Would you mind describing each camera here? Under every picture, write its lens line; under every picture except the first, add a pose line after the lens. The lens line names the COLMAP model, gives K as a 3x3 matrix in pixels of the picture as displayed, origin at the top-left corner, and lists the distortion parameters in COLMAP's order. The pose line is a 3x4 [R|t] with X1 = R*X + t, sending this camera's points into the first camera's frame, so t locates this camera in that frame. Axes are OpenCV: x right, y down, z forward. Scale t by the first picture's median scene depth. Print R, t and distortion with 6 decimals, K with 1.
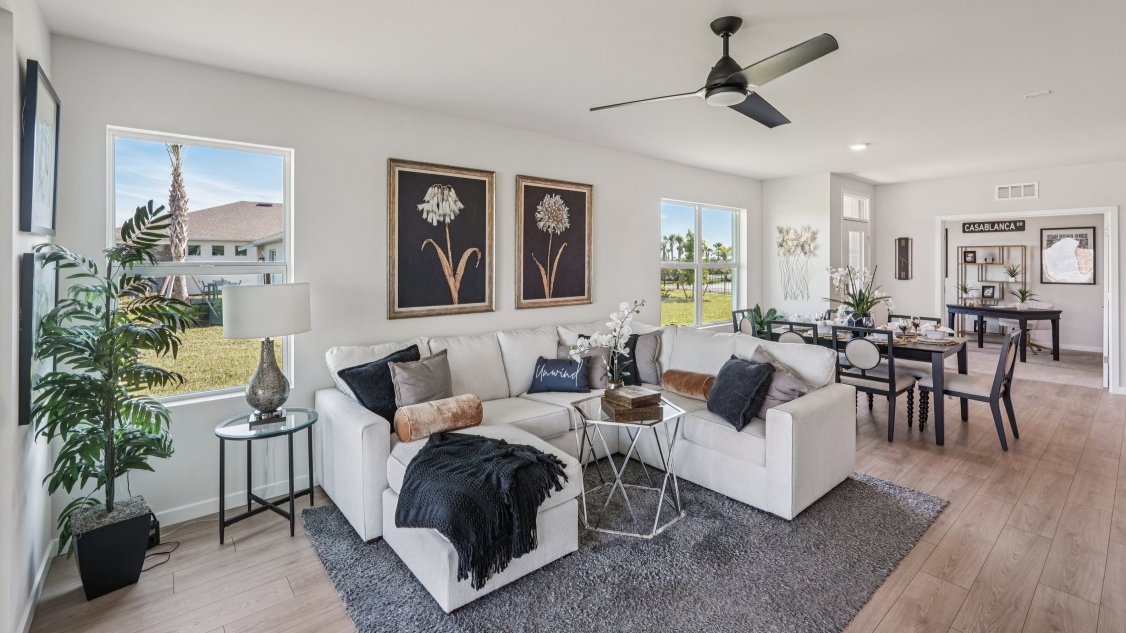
lens RADIAL K [[499.1, 0, 559.8], [0, 499.1, 263.3], [0, 0, 1]] dist [-0.012892, 0.008777]
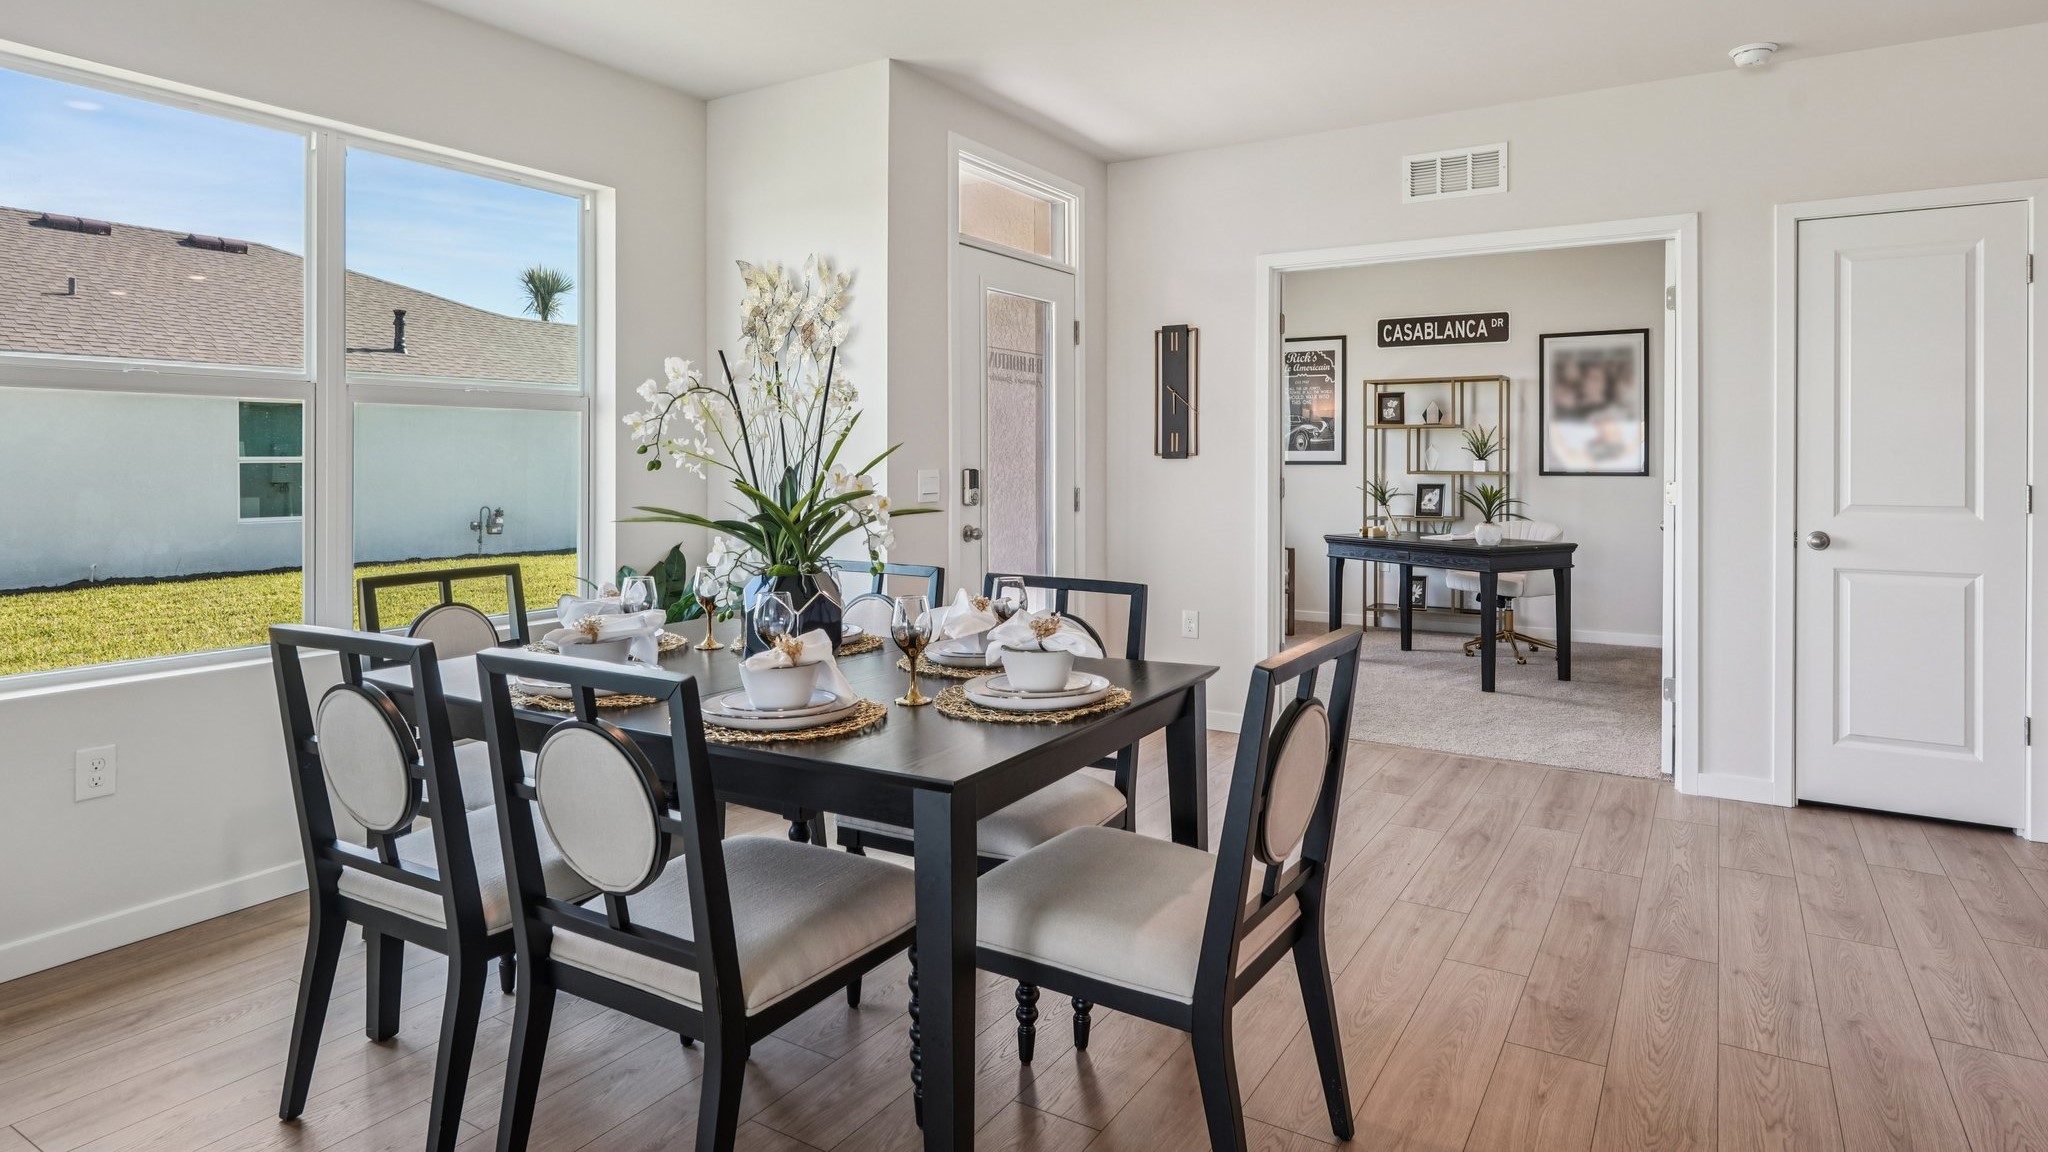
lens RADIAL K [[1138.7, 0, 1014.7], [0, 1138.7, 475.1], [0, 0, 1]] dist [0.003628, 0.000659]
pose [[0.952025, -0.005704, 0.305968, 0.302534], [0.002339, 0.999933, 0.011363, 0.028869], [-0.306012, -0.010102, 0.951974, 0.275800]]
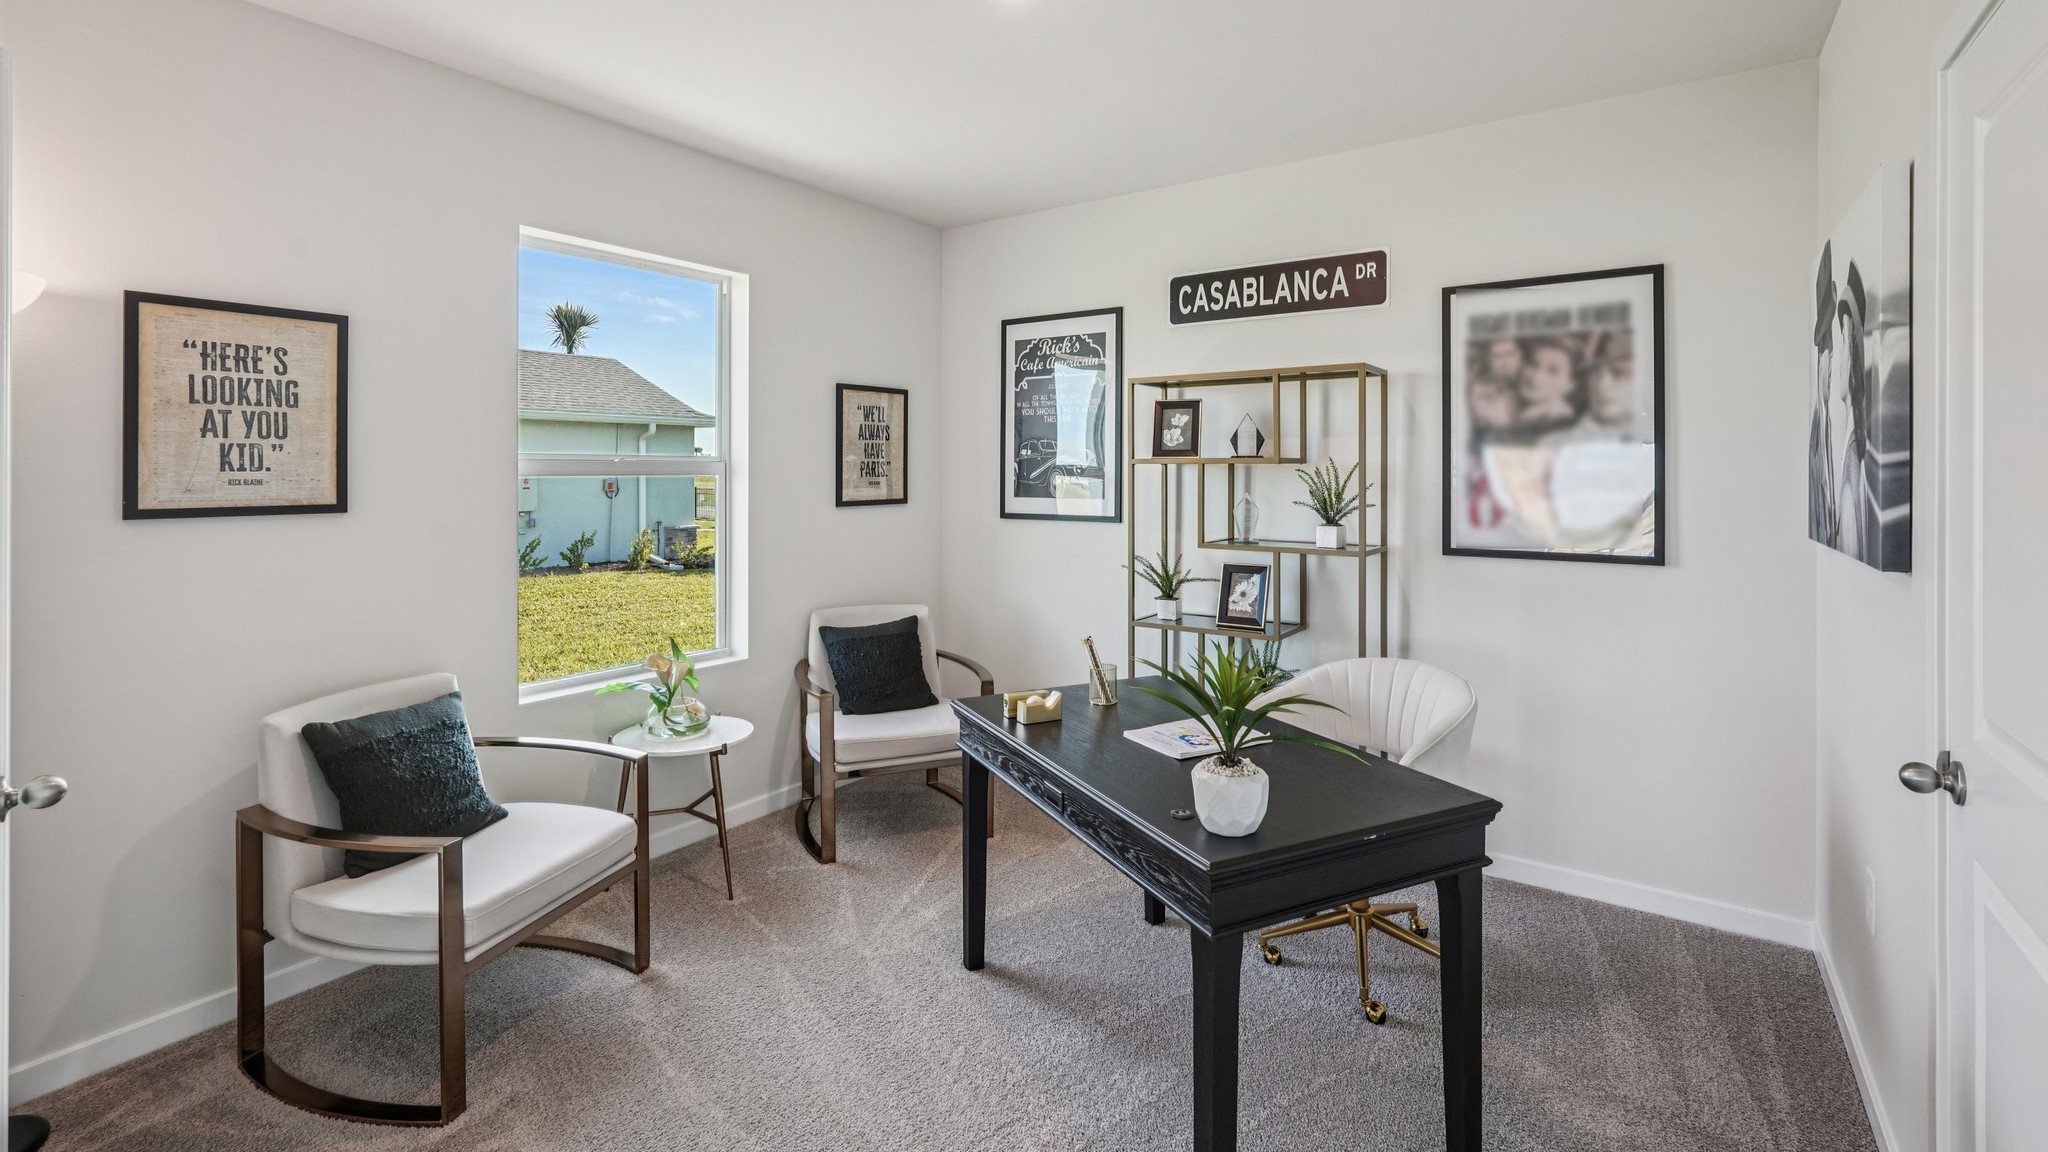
lens RADIAL K [[907.8, 0, 1018.1], [0, 907.8, 479.3], [0, 0, 1]] dist [-0.012892, 0.008777]
pose [[0.968954, -0.002032, 0.247233, 0.699490], [0.000811, 0.999987, 0.005040, 0.007269], [-0.247240, -0.004683, 0.968943, 0.675686]]
